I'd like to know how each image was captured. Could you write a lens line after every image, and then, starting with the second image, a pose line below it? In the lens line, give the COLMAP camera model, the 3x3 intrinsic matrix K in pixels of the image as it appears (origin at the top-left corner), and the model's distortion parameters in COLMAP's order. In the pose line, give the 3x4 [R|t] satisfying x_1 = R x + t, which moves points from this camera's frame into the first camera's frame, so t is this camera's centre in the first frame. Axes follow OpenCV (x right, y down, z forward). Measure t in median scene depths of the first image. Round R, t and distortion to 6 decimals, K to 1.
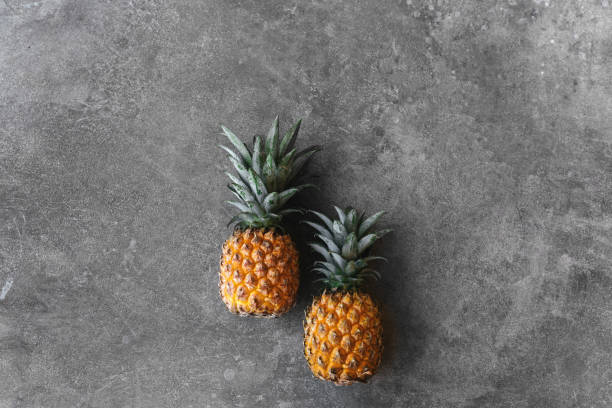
lens RADIAL K [[652.6, 0, 307.9], [0, 652.6, 203.8], [0, 0, 1]] dist [-0.009534, 0.000000]
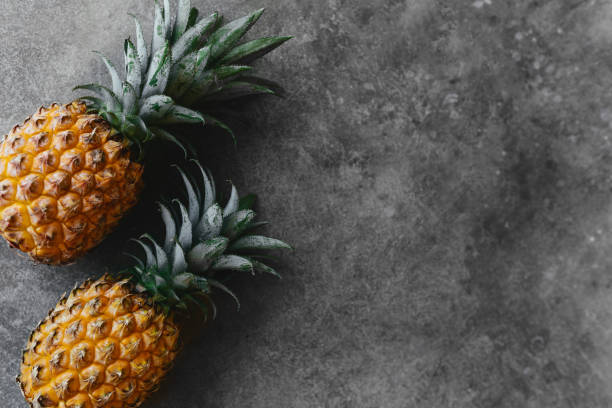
lens RADIAL K [[652.6, 0, 311.9], [0, 652.6, 202.8], [0, 0, 1]] dist [-0.009534, 0.000000]
pose [[0.736386, 0.659563, 0.150708, 0.013648], [-0.669424, 0.742582, 0.021064, -0.040839], [-0.098020, -0.116399, 0.988354, 0.374281]]
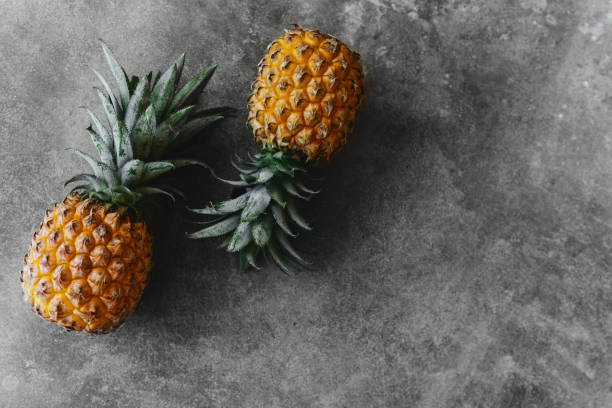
lens RADIAL K [[652.6, 0, 306.8], [0, 652.6, 202.0], [0, 0, 1]] dist [-0.009534, 0.000000]
pose [[0.949142, 0.305169, 0.077472, 0.067043], [-0.310895, 0.947280, 0.077488, -0.074904], [-0.049741, -0.097633, 0.993979, 0.296875]]
